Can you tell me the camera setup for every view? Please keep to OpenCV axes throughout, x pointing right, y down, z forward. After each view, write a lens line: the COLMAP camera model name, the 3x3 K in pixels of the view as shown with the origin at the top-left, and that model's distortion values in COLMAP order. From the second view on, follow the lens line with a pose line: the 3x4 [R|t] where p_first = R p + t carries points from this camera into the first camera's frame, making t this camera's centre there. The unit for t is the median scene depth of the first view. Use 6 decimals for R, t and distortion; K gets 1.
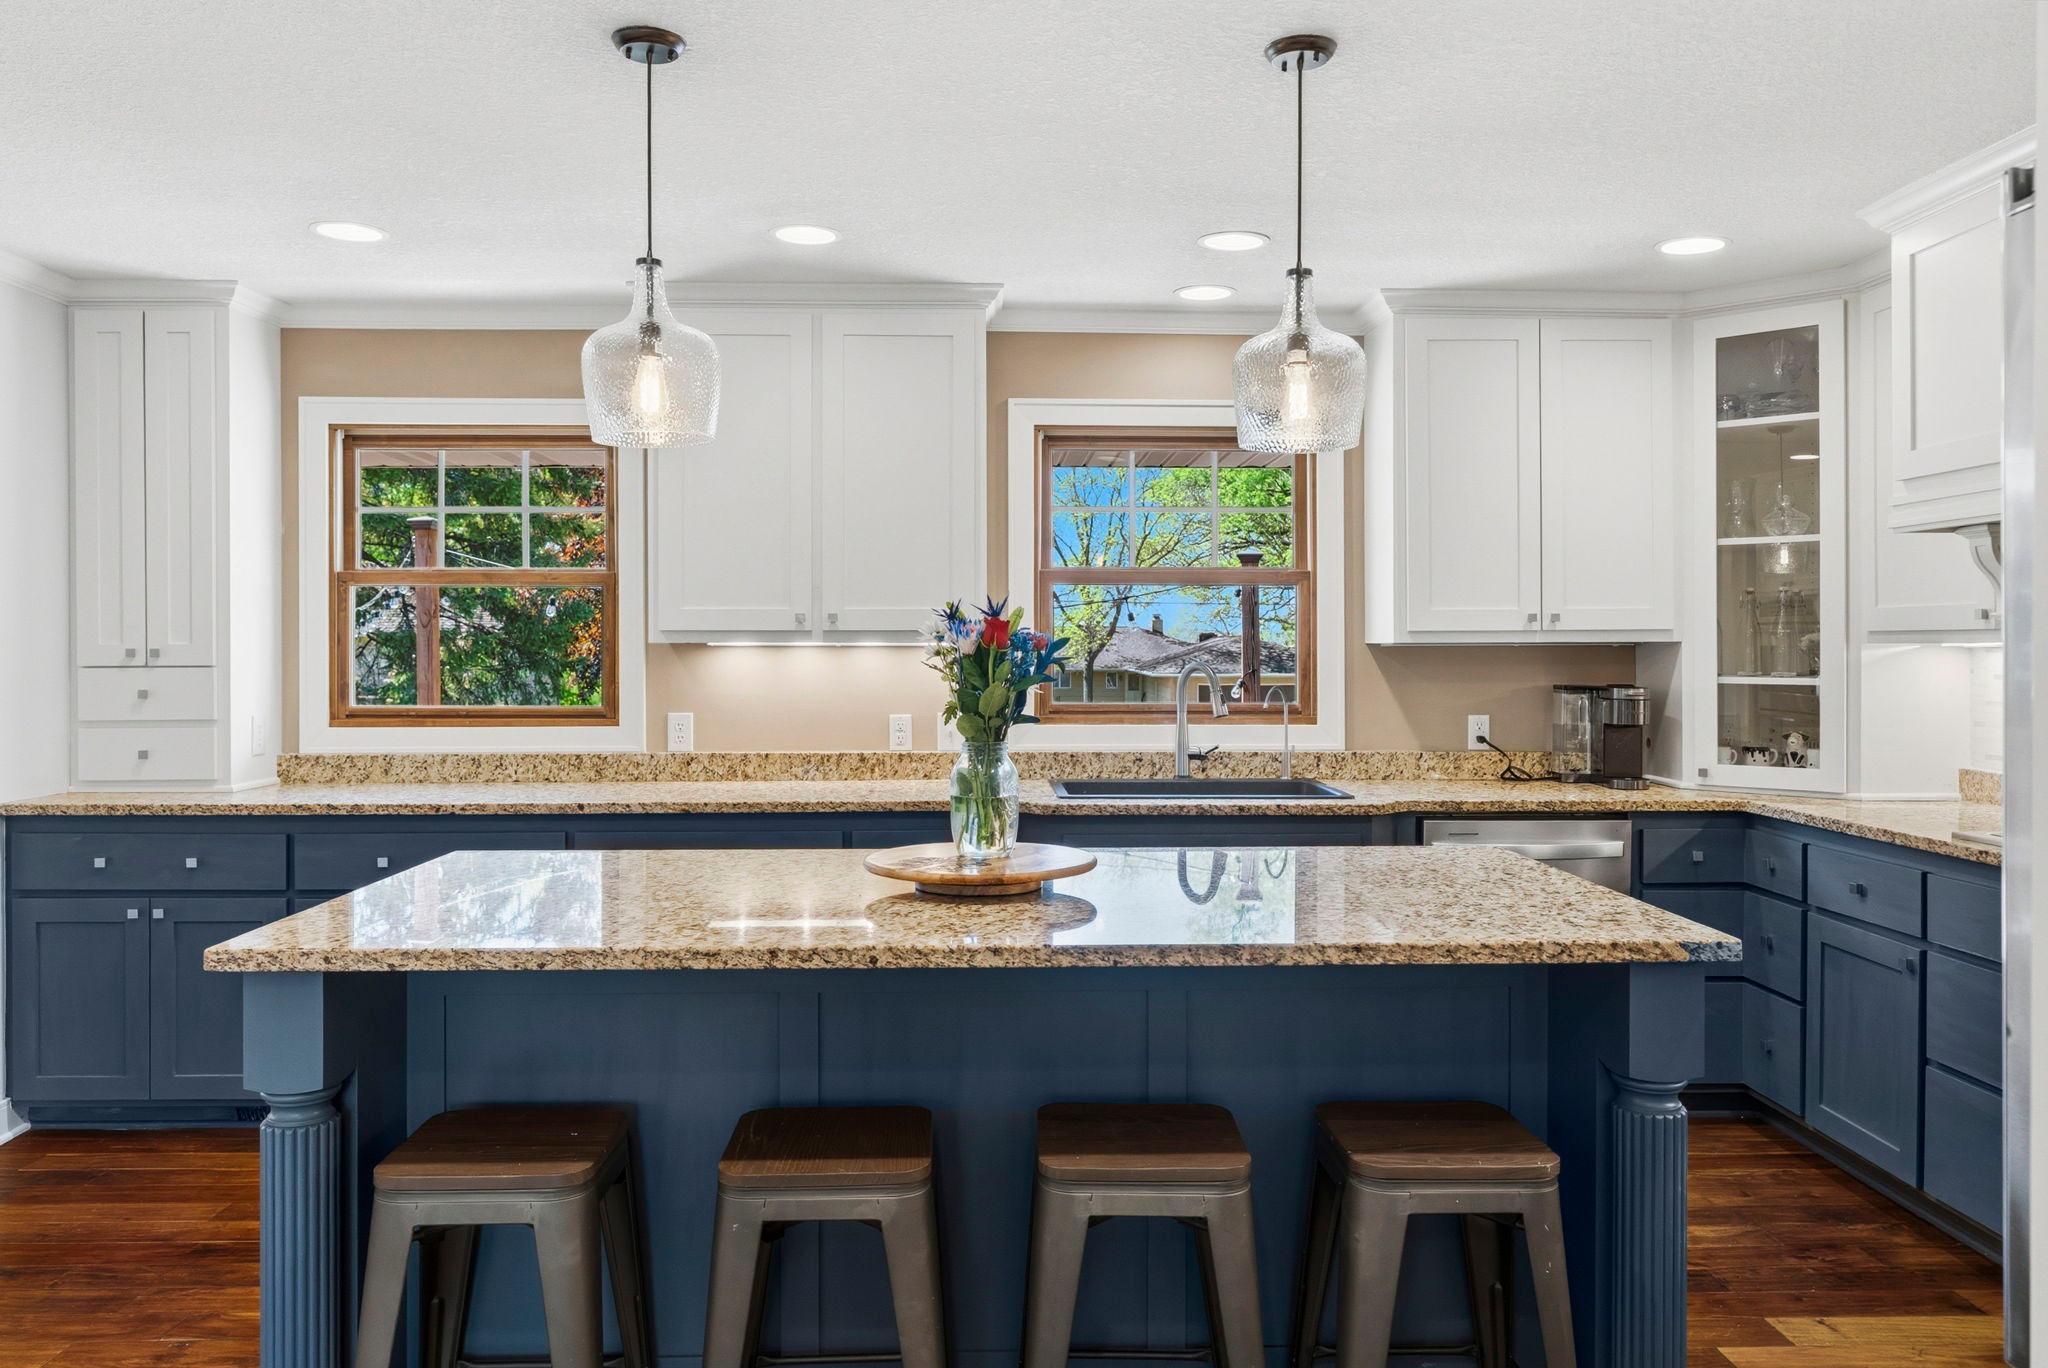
lens RADIAL K [[1488.3, 0, 1014.8], [0, 1488.3, 643.5], [0, 0, 1]] dist [-0.010334, -0.000013]
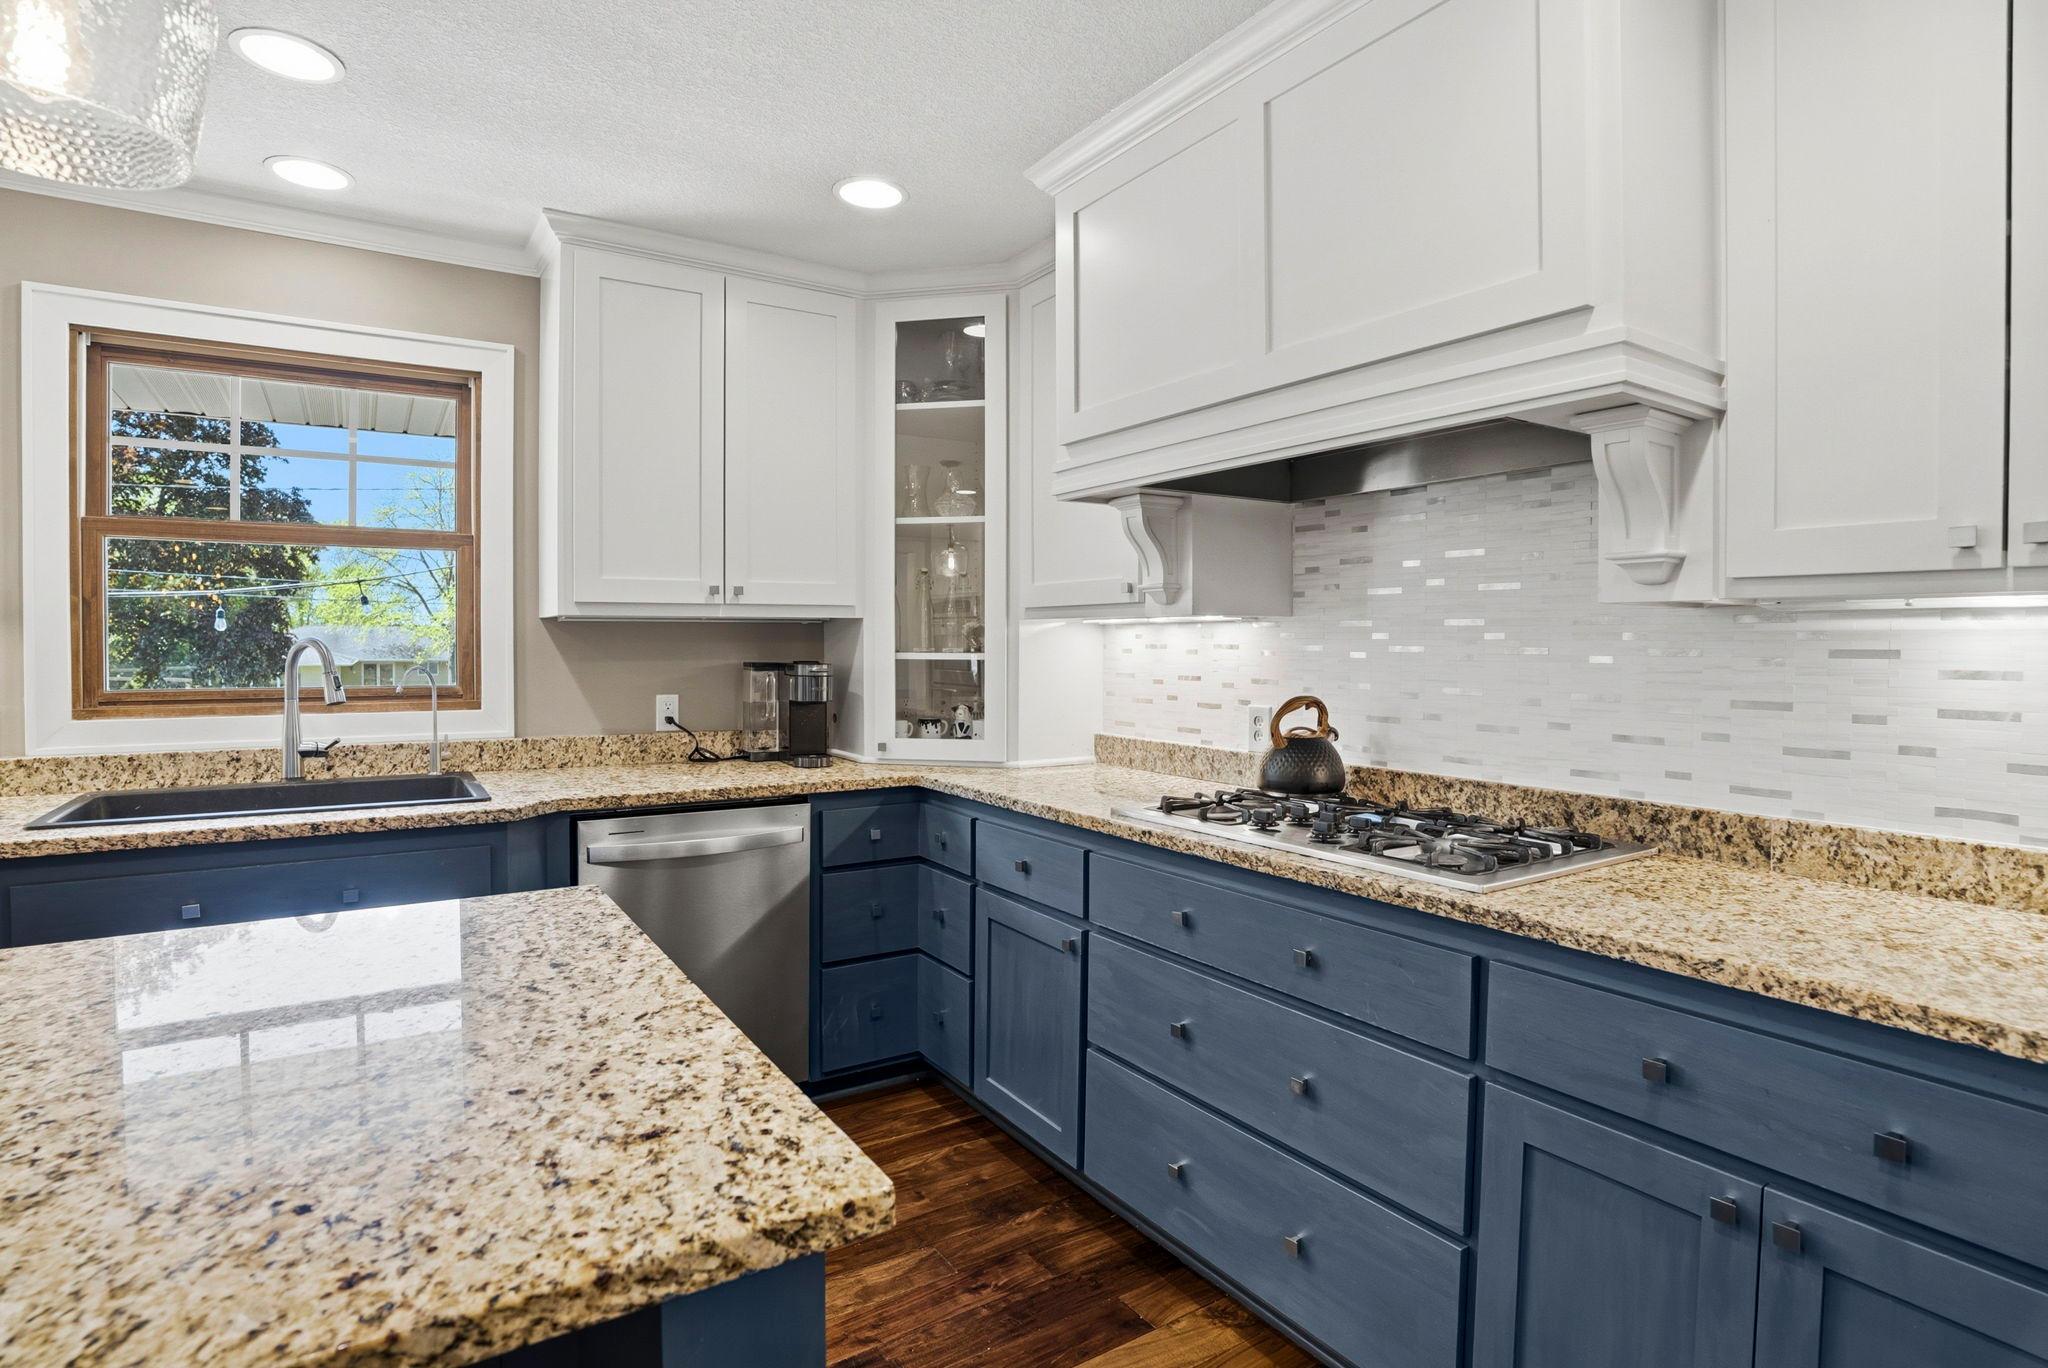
lens RADIAL K [[1038.5, 0, 1004.5], [0, 1038.5, 664.0], [0, 0, 1]] dist [-0.047483, 0.009384]
pose [[0.861148, -0.008004, 0.508292, 0.174293], [-0.003360, 0.999765, 0.021435, 0.014625], [-0.508344, -0.020166, 0.860918, 0.345826]]
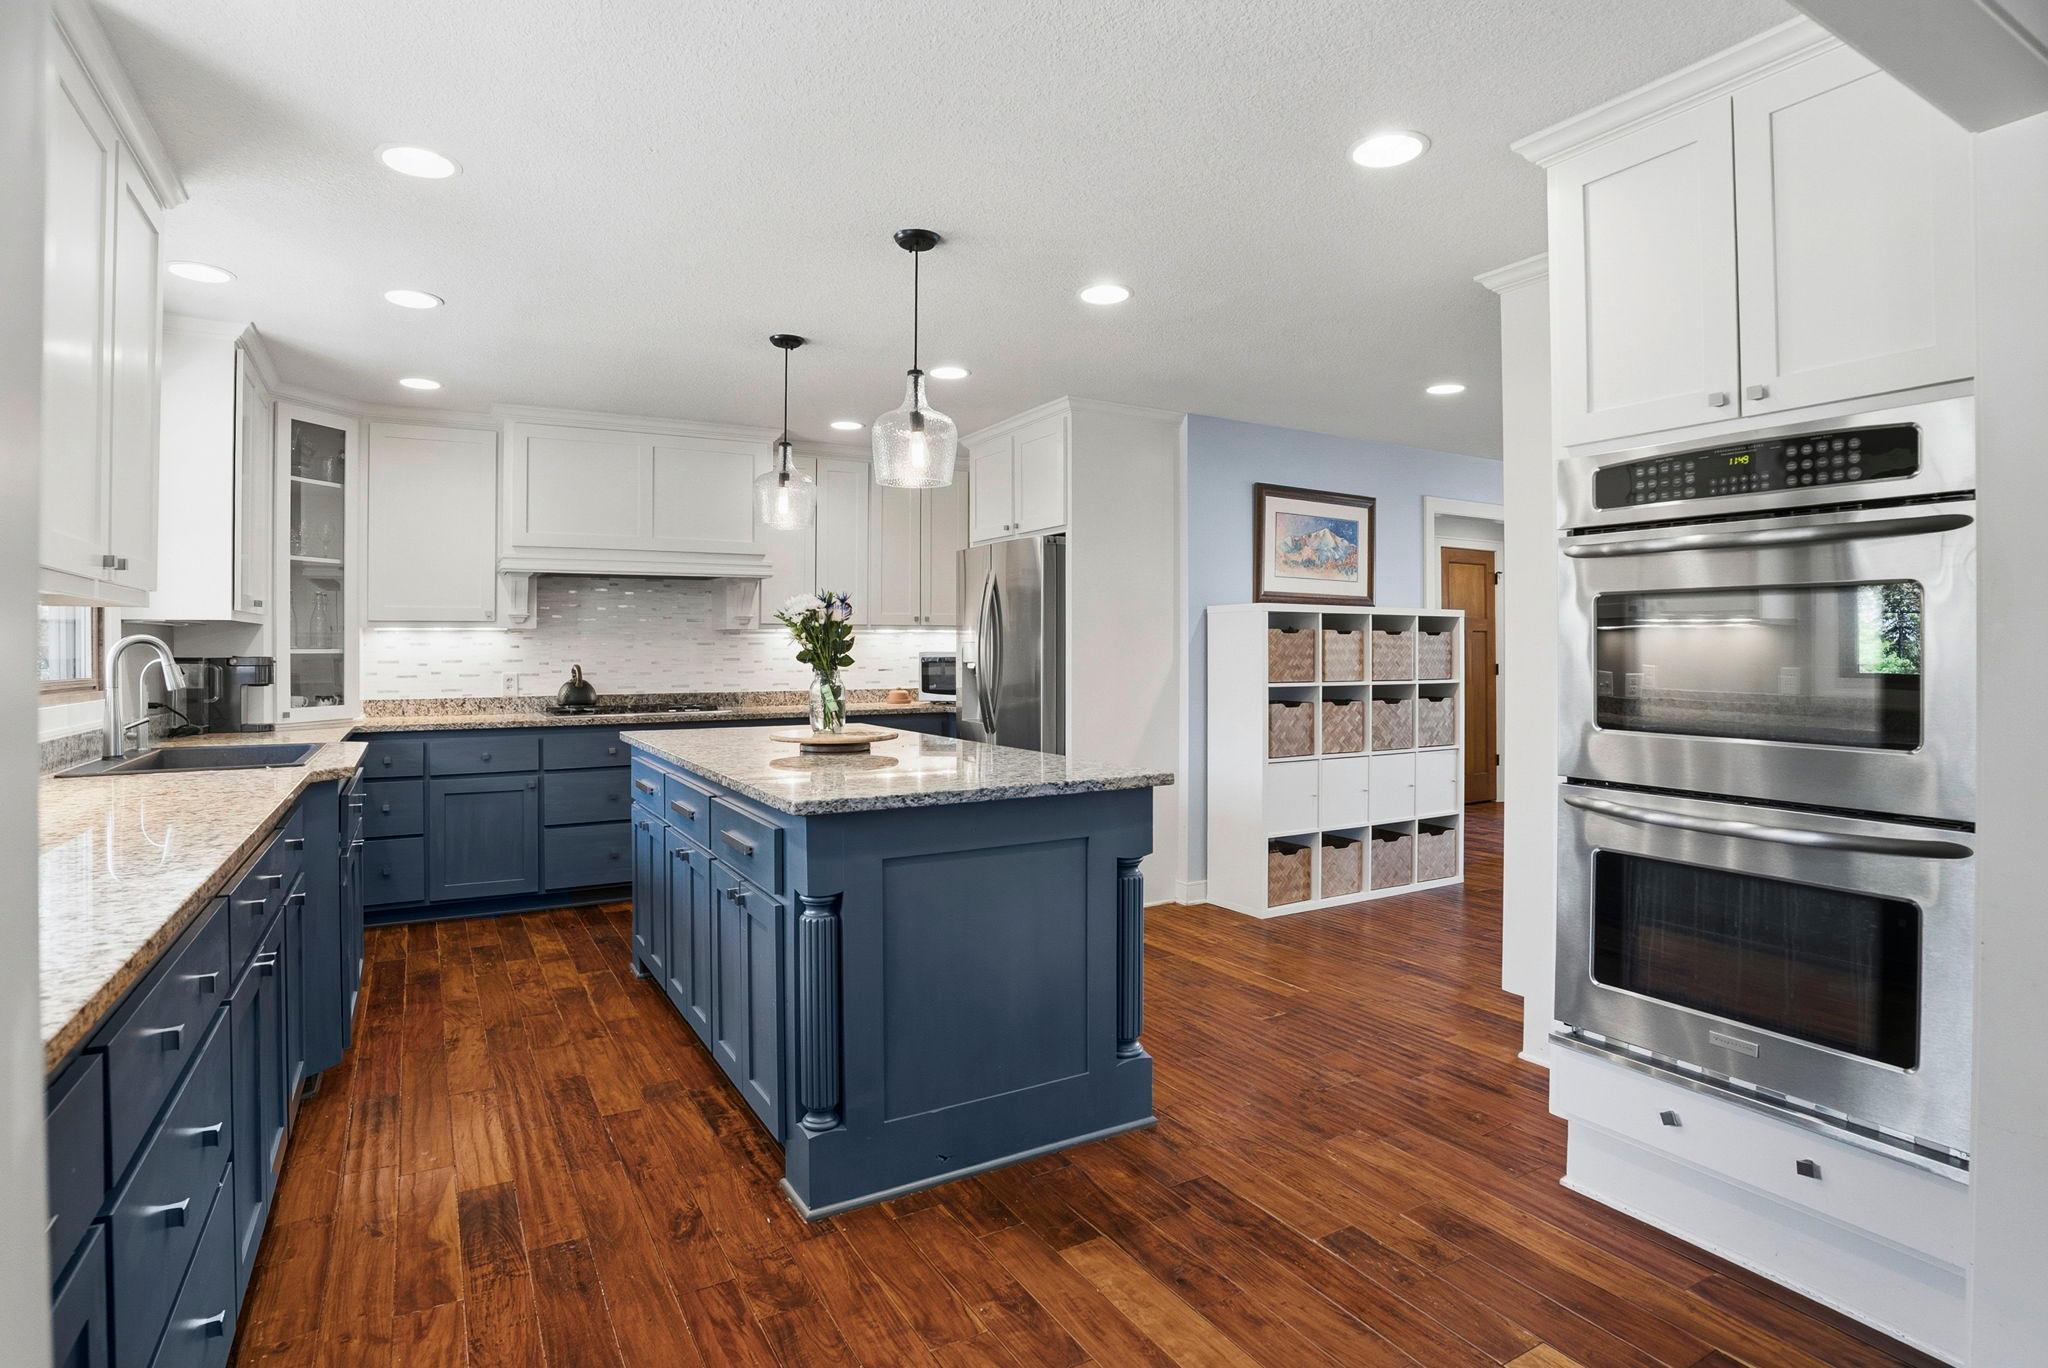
lens RADIAL K [[1039.4, 0, 1032.4], [0, 1039.4, 650.4], [0, 0, 1]] dist [-0.038435, -0.000823]
pose [[-0.485514, 0.001142, 0.874228, -0.755599], [0.001620, 0.999999, -0.000406, 0.026088], [-0.874228, 0.001219, -0.485515, 0.843702]]
